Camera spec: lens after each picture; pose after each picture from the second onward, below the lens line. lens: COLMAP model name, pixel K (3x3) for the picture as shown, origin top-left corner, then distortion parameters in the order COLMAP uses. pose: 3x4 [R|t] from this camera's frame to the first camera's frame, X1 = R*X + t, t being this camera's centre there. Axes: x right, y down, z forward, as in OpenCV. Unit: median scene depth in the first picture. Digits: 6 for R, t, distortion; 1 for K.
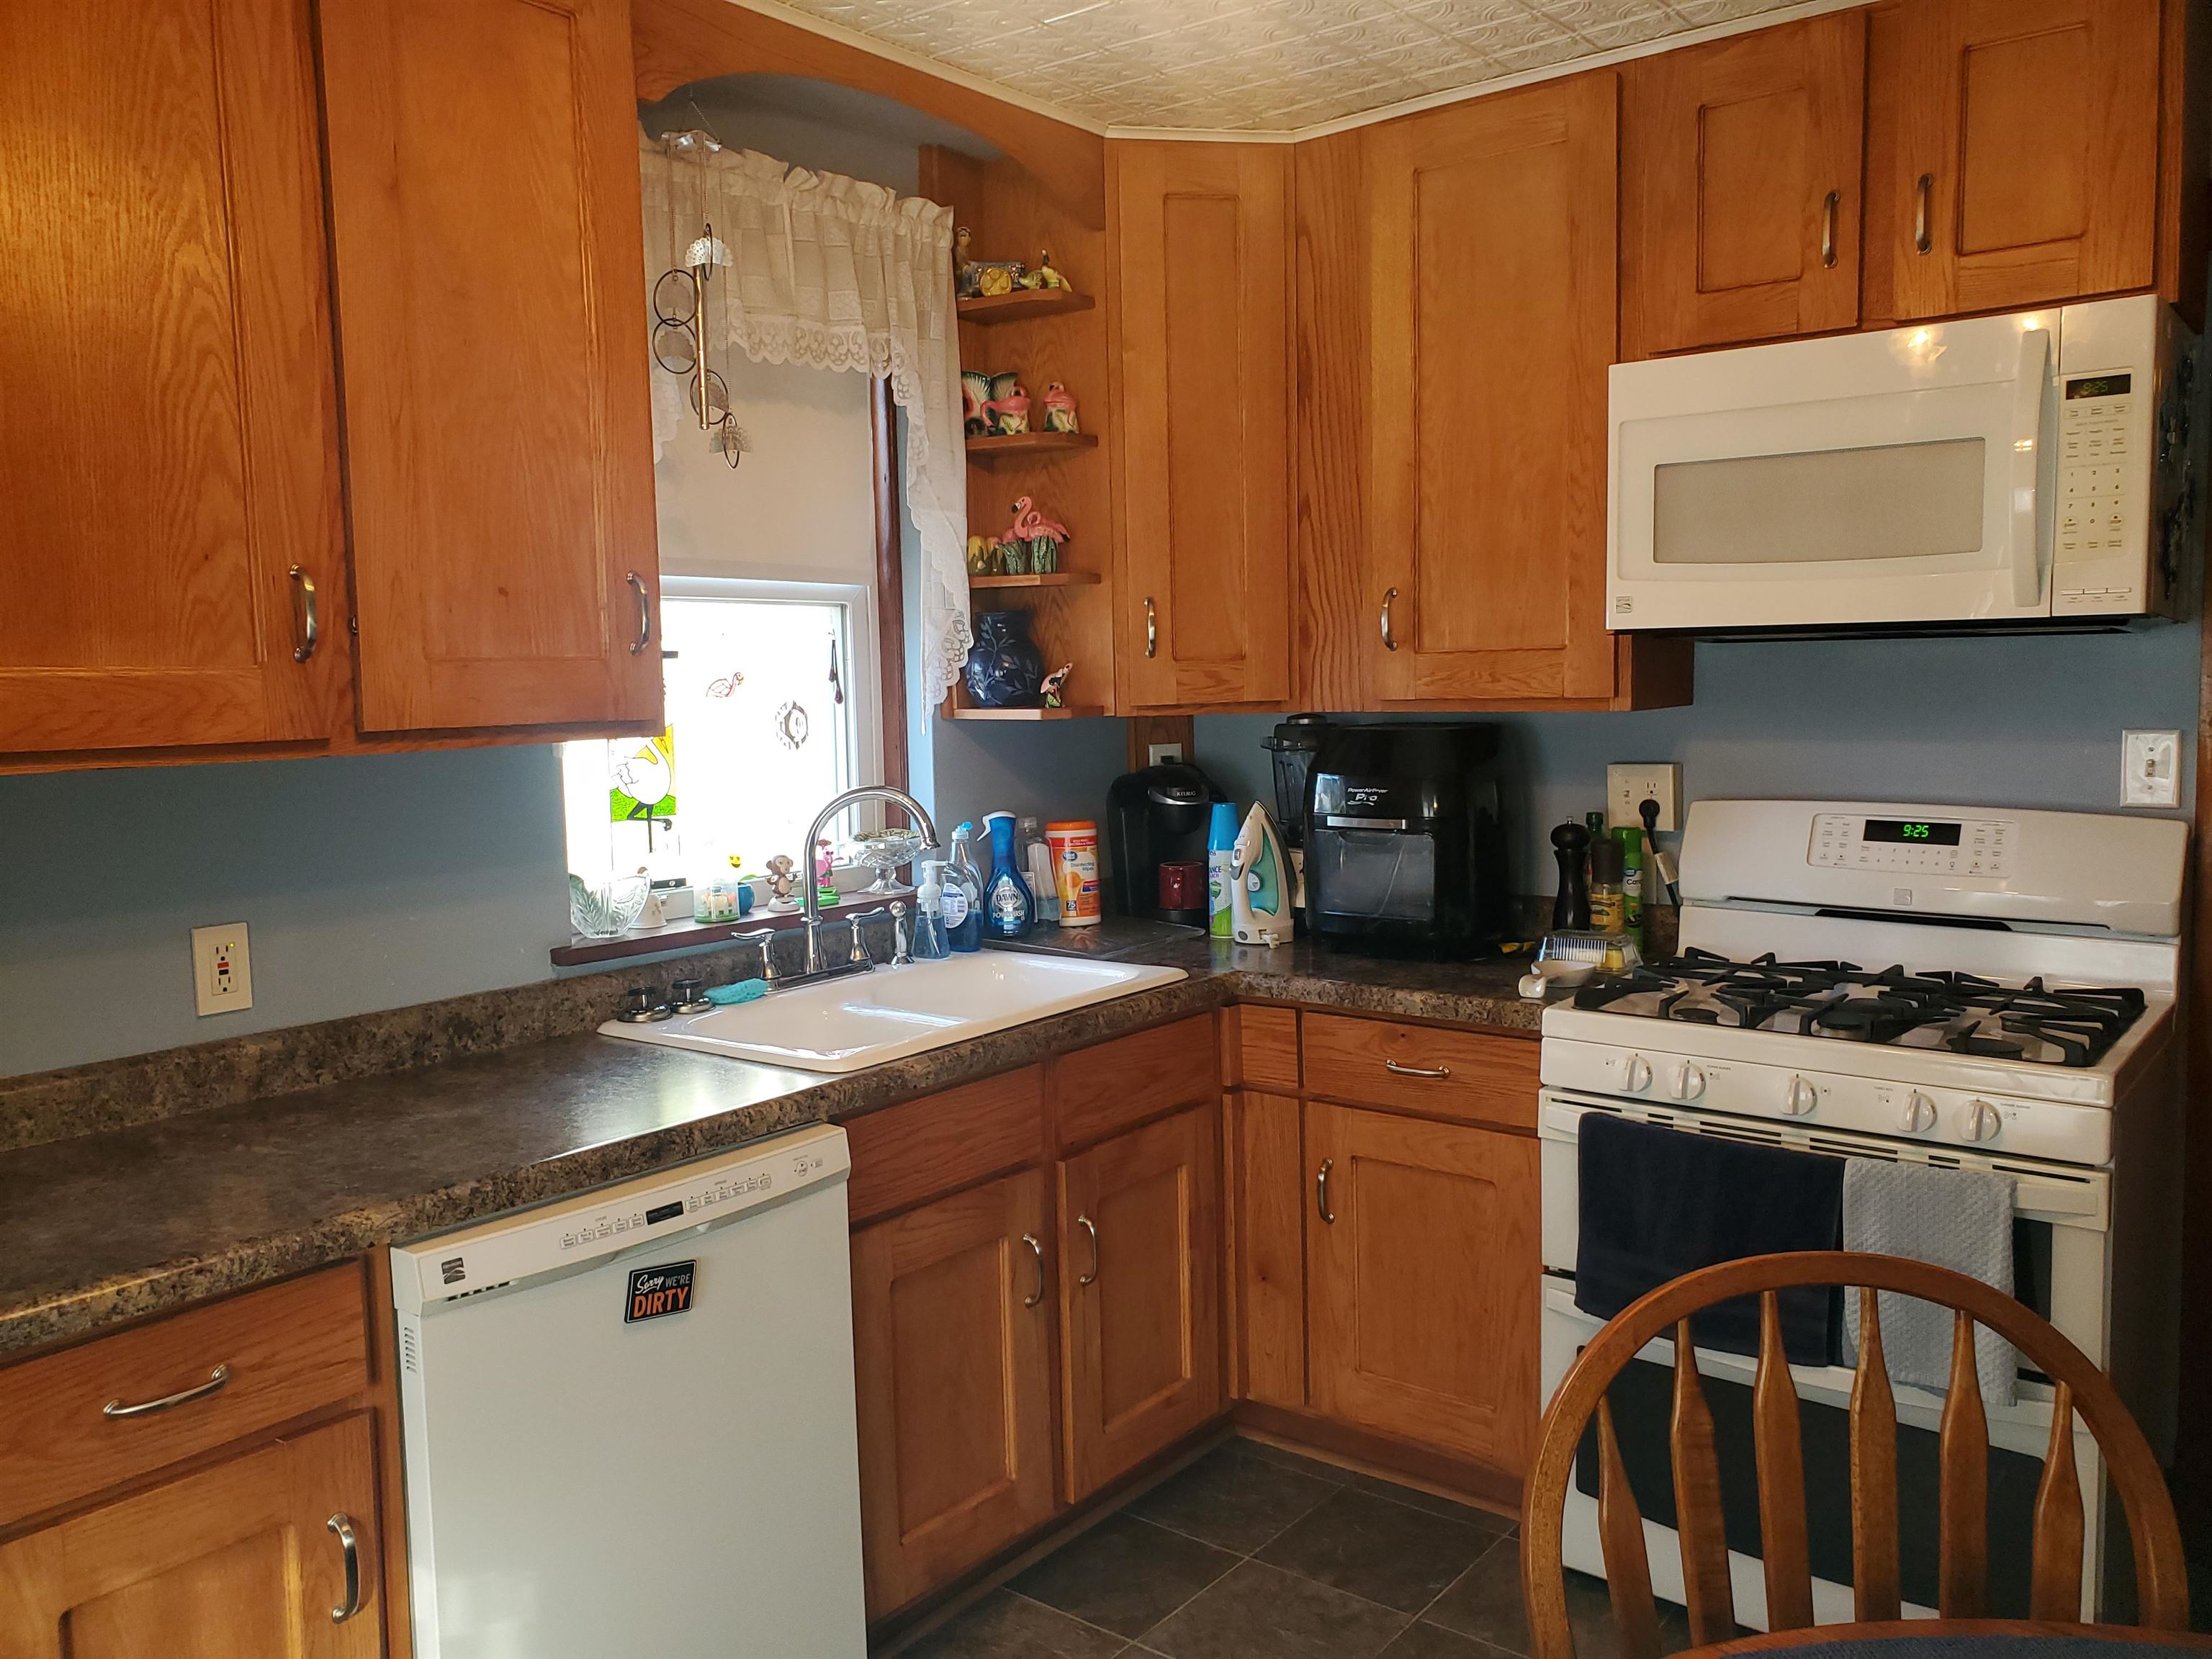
lens RADIAL K [[1722.1, 0, 1112.8], [0, 1722.1, 819.0], [0, 0, 1]] dist [0.026432, -0.010198]
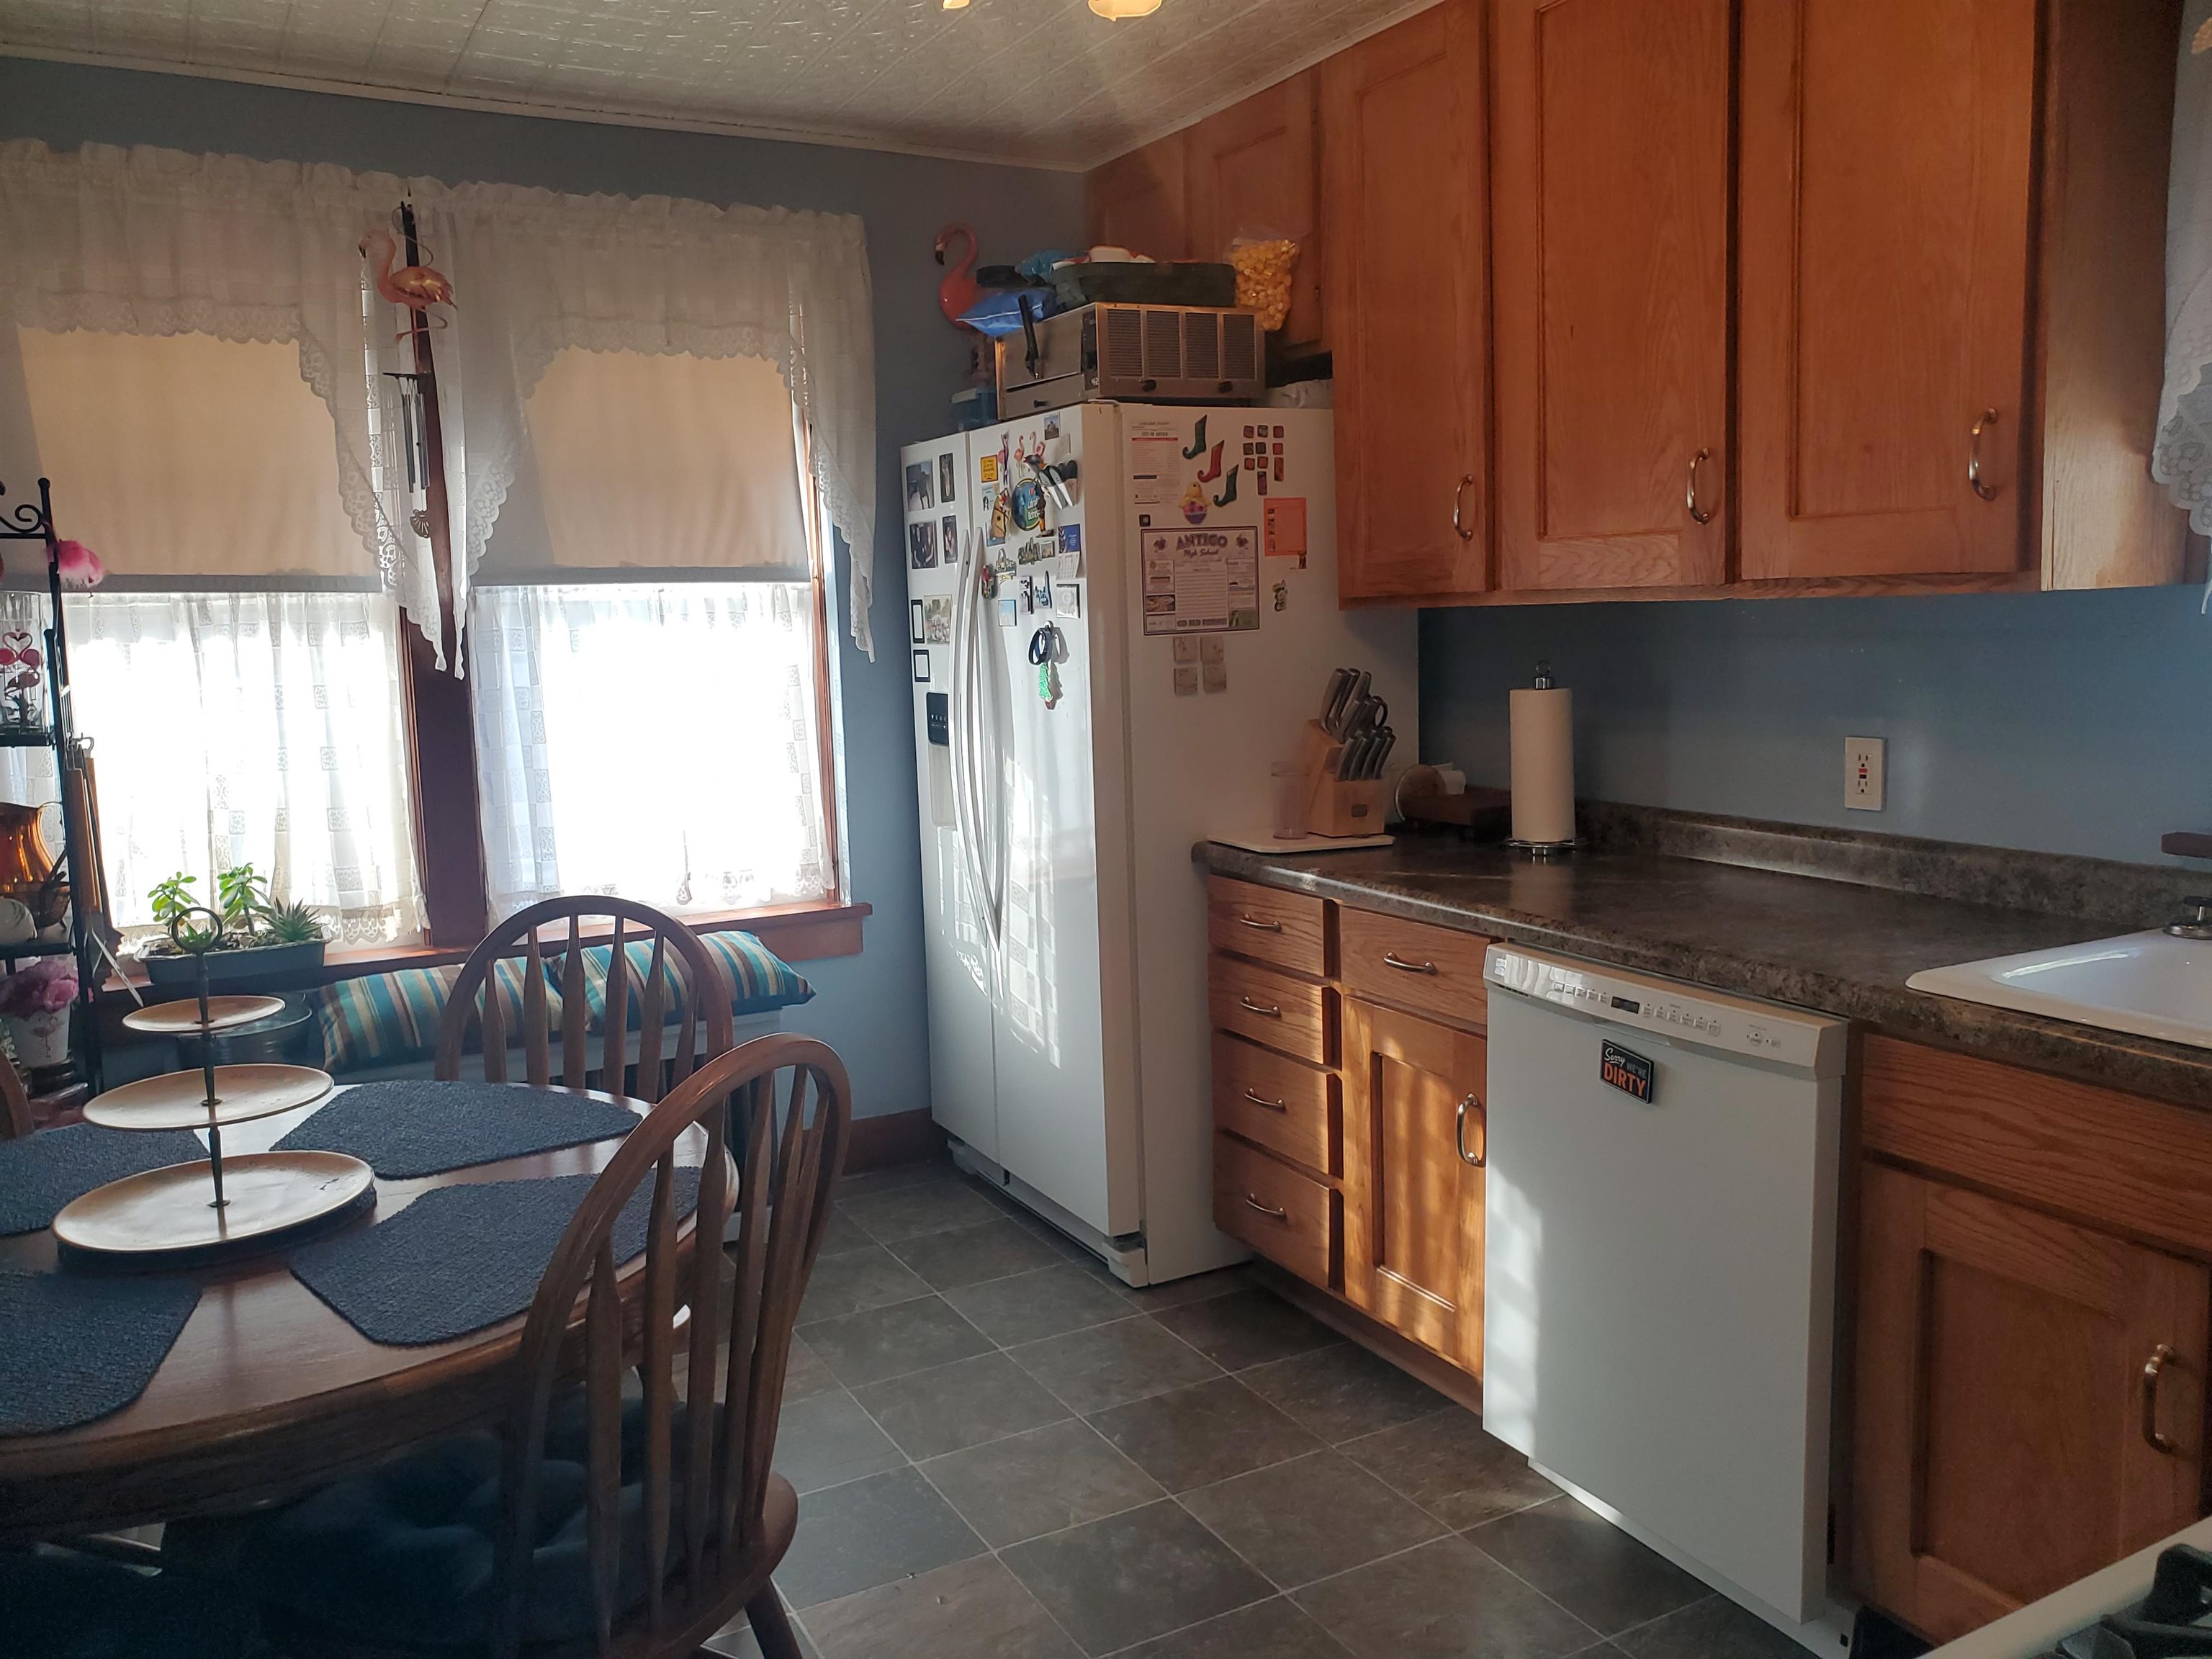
lens RADIAL K [[1722.1, 0, 1112.8], [0, 1722.1, 819.0], [0, 0, 1]] dist [0.026432, -0.010198]
pose [[-0.386406, 0.148670, -0.910268, 0.833026], [-0.046223, 0.982562, 0.180099, -0.079552], [0.921170, 0.111667, -0.372796, 1.010576]]
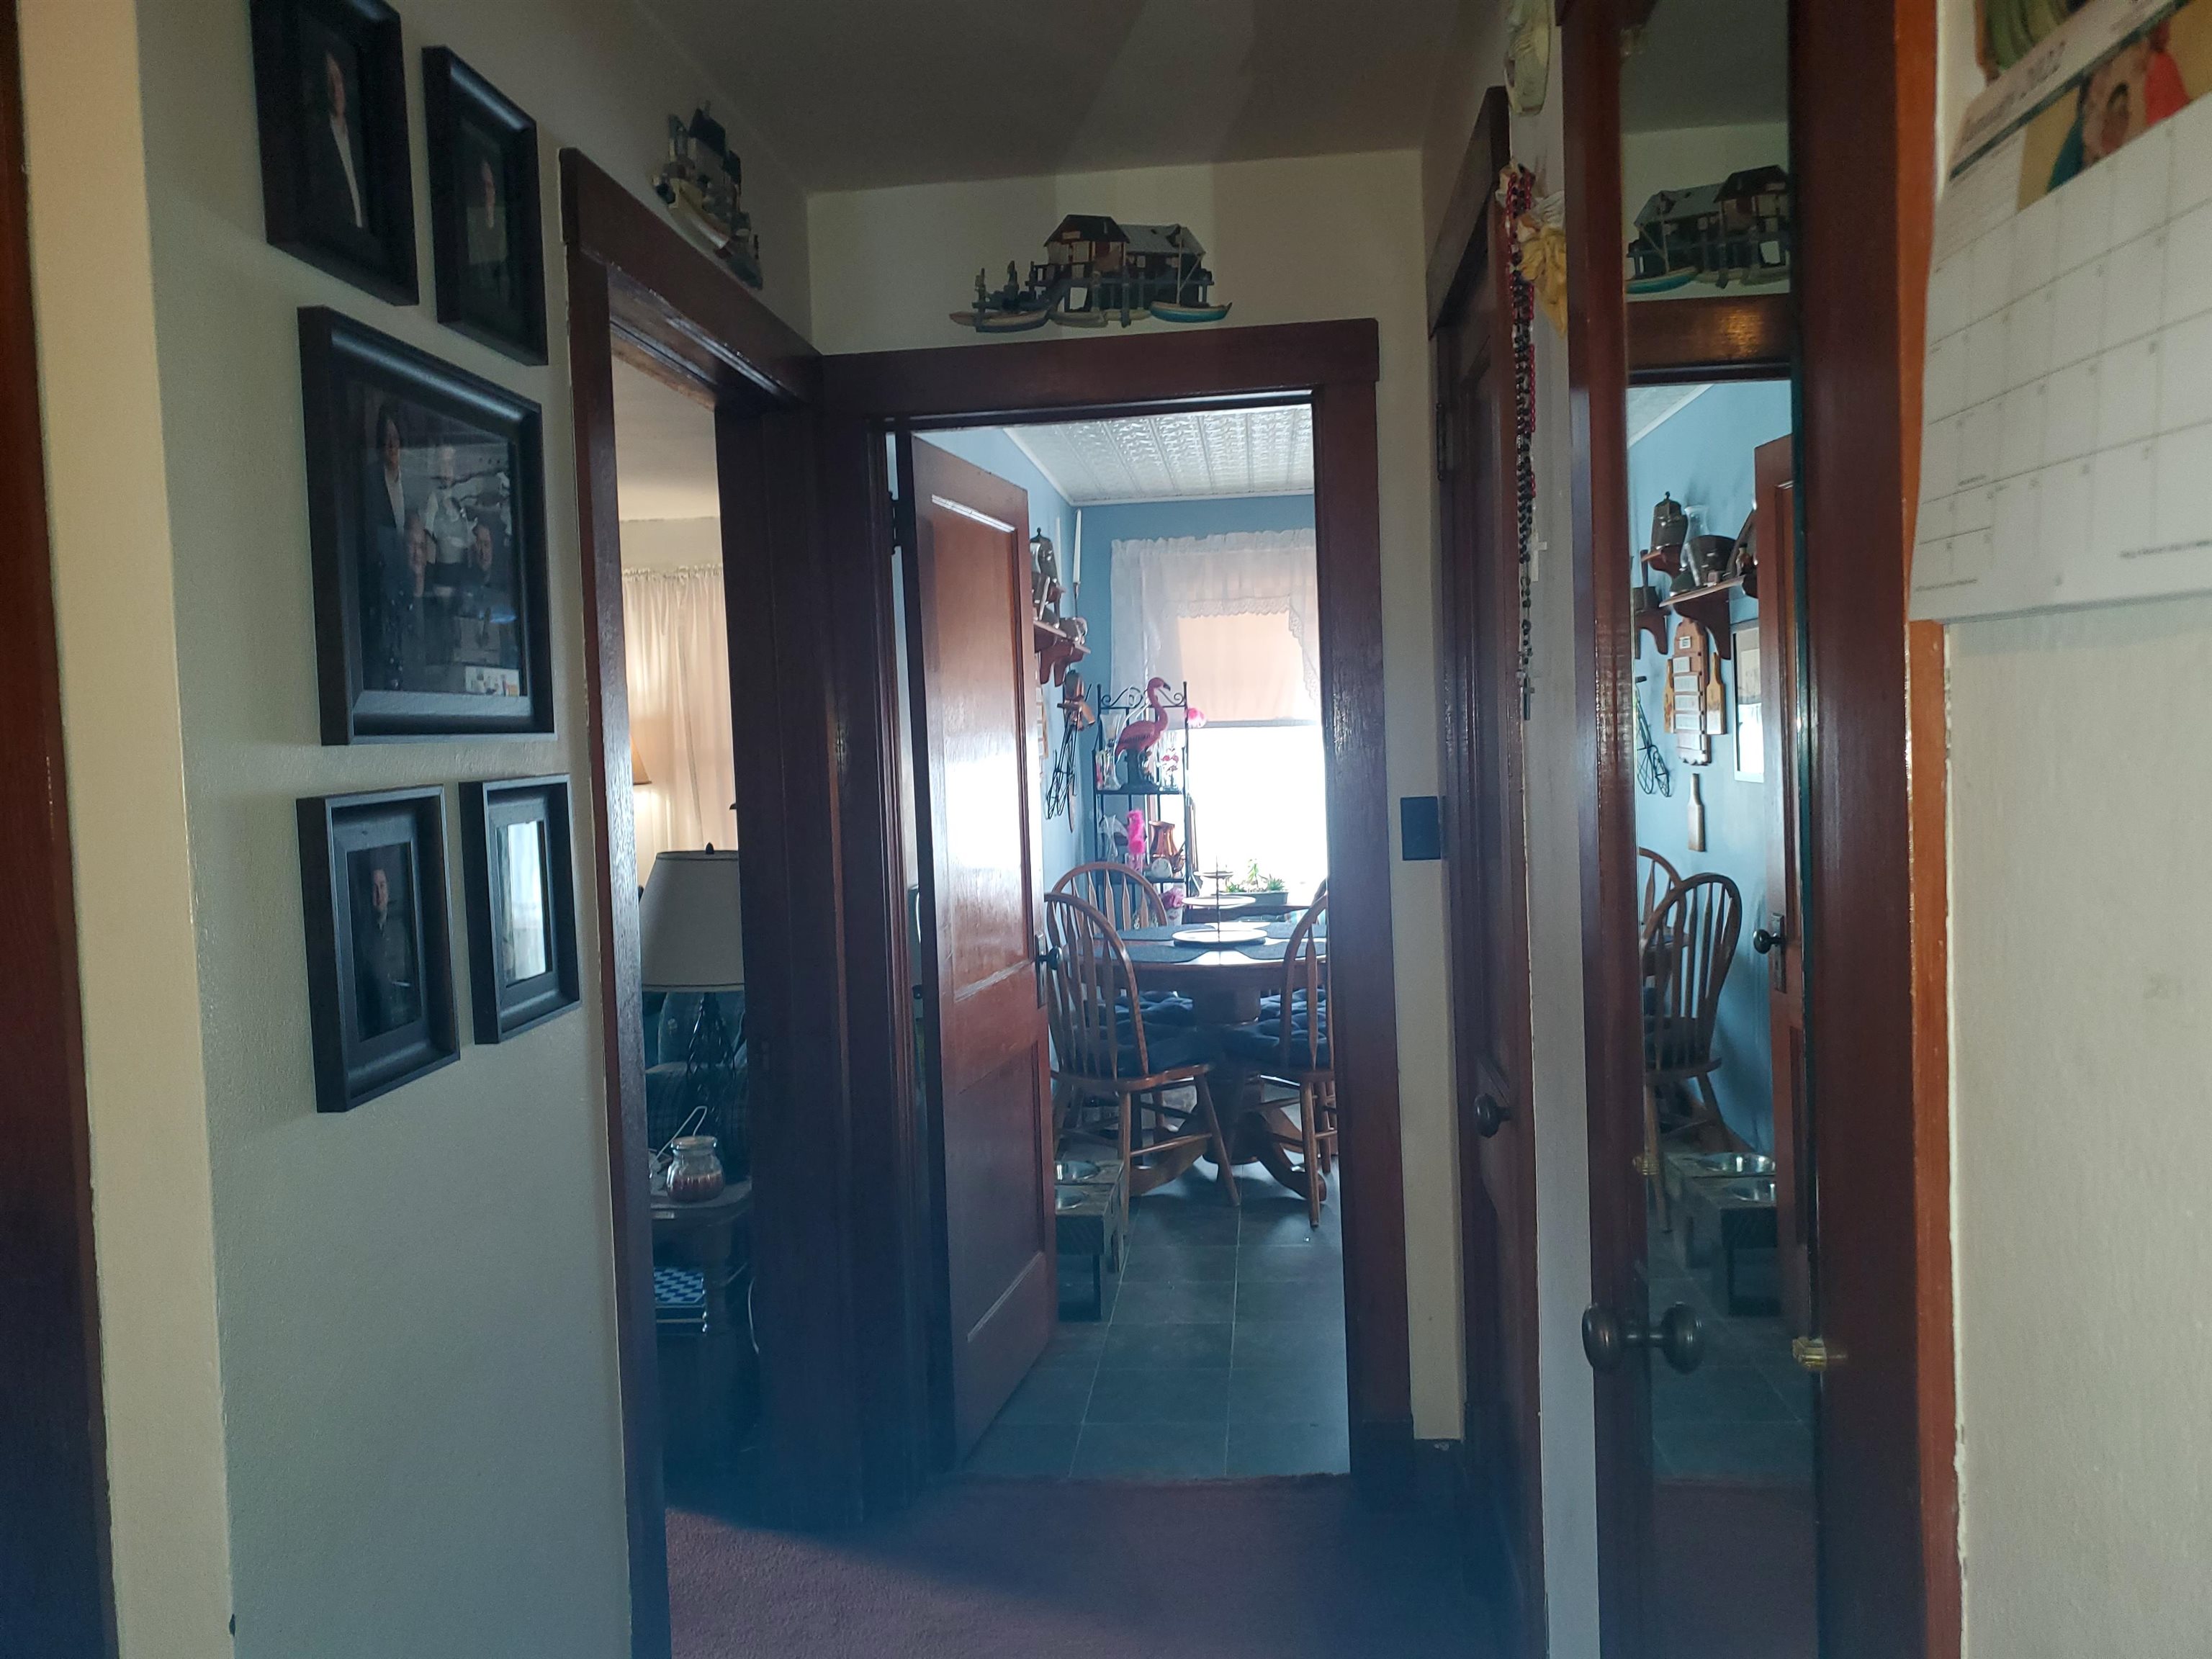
lens RADIAL K [[1722.1, 0, 1112.8], [0, 1722.1, 819.0], [0, 0, 1]] dist [0.026432, -0.010198]
pose [[-0.832989, 0.080810, -0.547356, 1.271431], [0.005653, 0.990468, 0.137628, -0.159790], [0.553261, 0.111549, -0.825506, 1.618232]]
